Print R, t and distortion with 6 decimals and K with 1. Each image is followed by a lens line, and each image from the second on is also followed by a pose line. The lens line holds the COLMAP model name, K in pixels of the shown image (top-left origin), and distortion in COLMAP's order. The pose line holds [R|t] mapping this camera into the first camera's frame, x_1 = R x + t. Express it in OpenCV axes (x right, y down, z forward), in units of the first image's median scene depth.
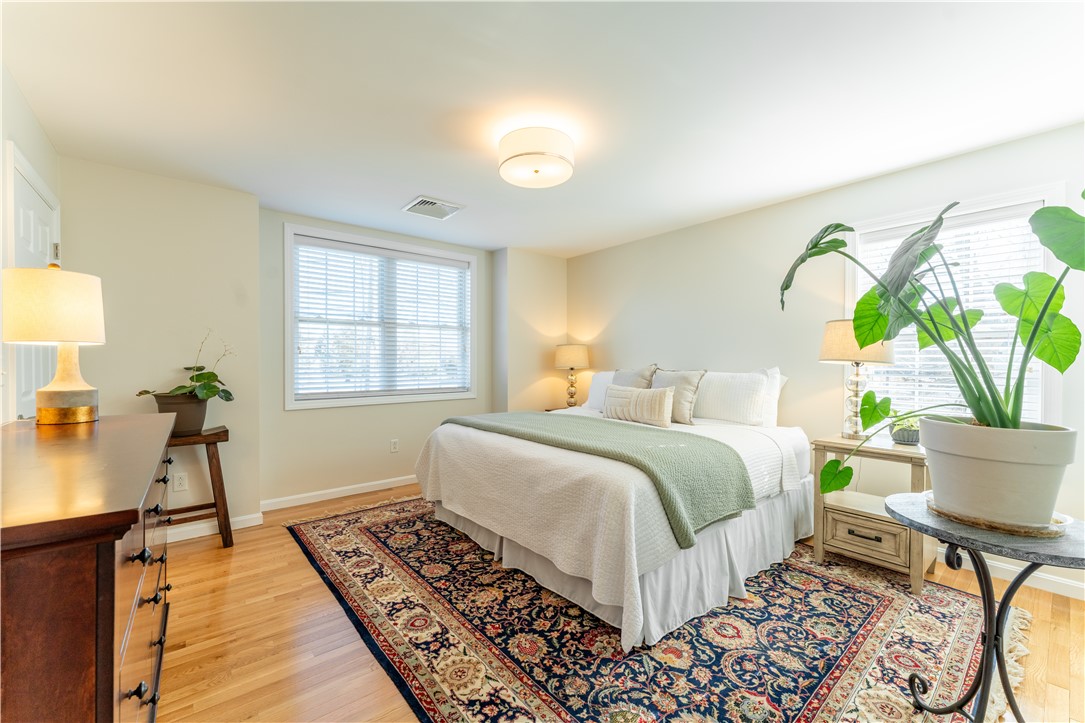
lens RADIAL K [[430.8, 0, 537.7], [0, 430.8, 364.0], [0, 0, 1]] dist [0.000193, -0.000098]
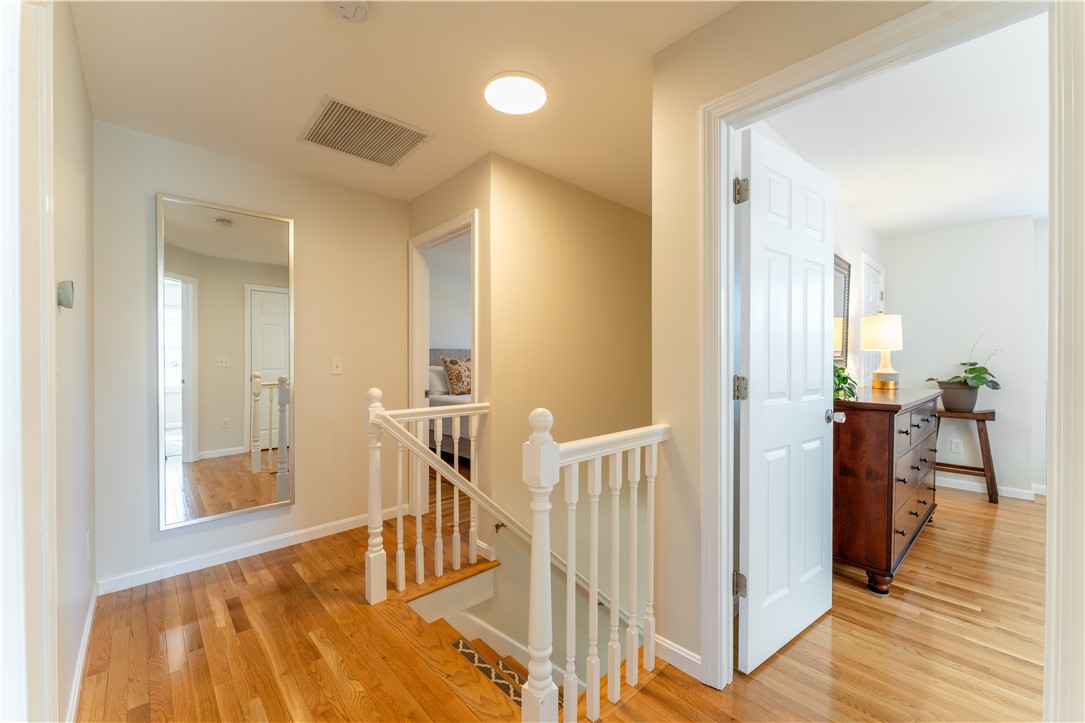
lens RADIAL K [[430.8, 0, 537.7], [0, 430.8, 364.0], [0, 0, 1]] dist [0.000193, -0.000098]
pose [[0.053451, 0.008426, -0.998535, 0.468611], [-0.004935, 0.999954, 0.008174, 0.006037], [0.998558, 0.004491, 0.053490, -0.410994]]
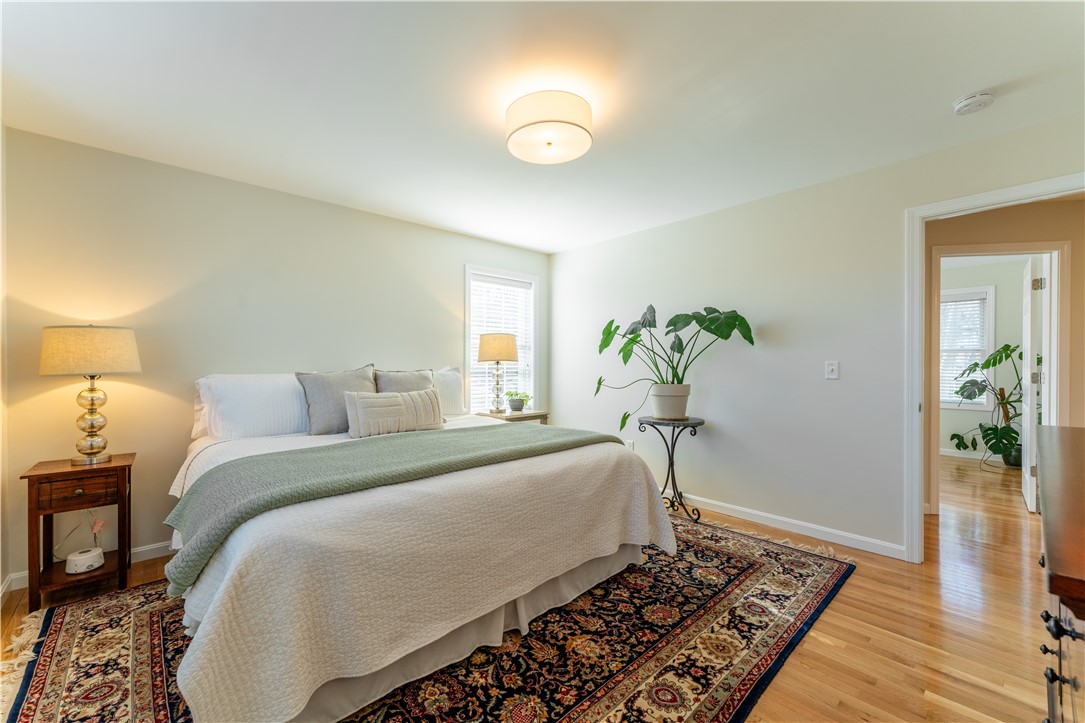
lens RADIAL K [[430.8, 0, 537.7], [0, 430.8, 364.0], [0, 0, 1]] dist [0.000193, -0.000098]
pose [[-0.048808, -0.006248, 0.998789, -1.213237], [0.007068, 0.999953, 0.006601, -0.007530], [-0.998783, 0.007381, -0.048762, 1.477122]]
